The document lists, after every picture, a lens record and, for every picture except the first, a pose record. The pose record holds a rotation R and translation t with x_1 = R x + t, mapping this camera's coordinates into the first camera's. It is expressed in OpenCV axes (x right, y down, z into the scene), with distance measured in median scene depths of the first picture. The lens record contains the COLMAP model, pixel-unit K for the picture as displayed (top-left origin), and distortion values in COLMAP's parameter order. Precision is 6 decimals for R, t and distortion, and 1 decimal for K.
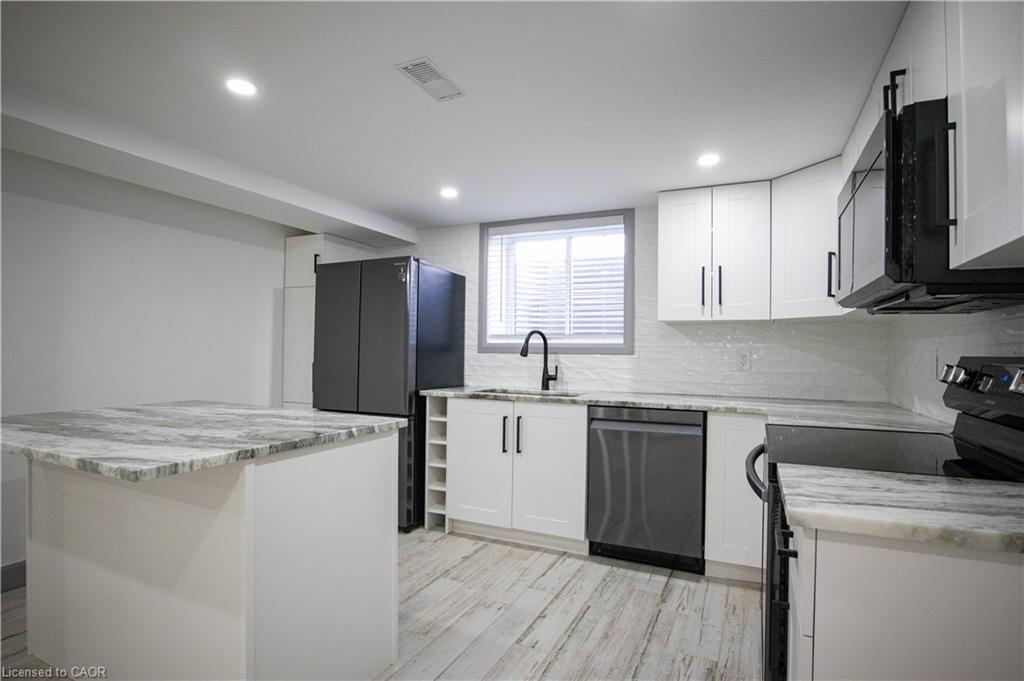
lens RADIAL K [[516.2, 0, 510.9], [0, 516.2, 344.5], [0, 0, 1]] dist [-0.029572, -0.000350]
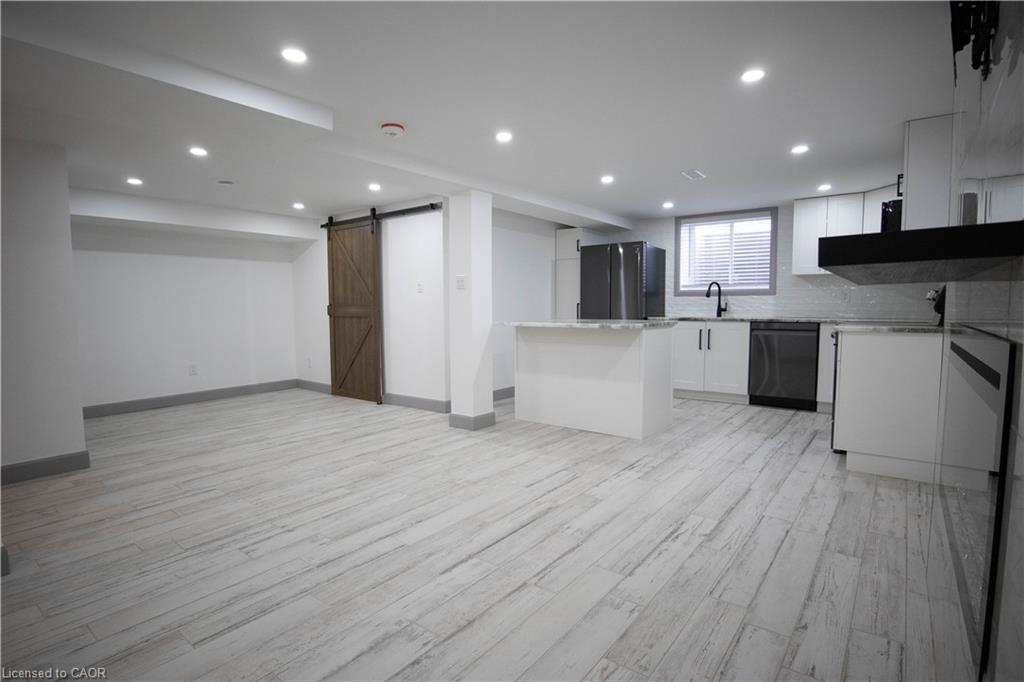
lens RADIAL K [[516.2, 0, 513.6], [0, 516.2, 345.8], [0, 0, 1]] dist [-0.029572, -0.000350]
pose [[0.980043, -0.000064, -0.198783, -0.264053], [0.017847, 0.995990, 0.087667, 0.022377], [0.197981, -0.089465, 0.976115, -0.805203]]
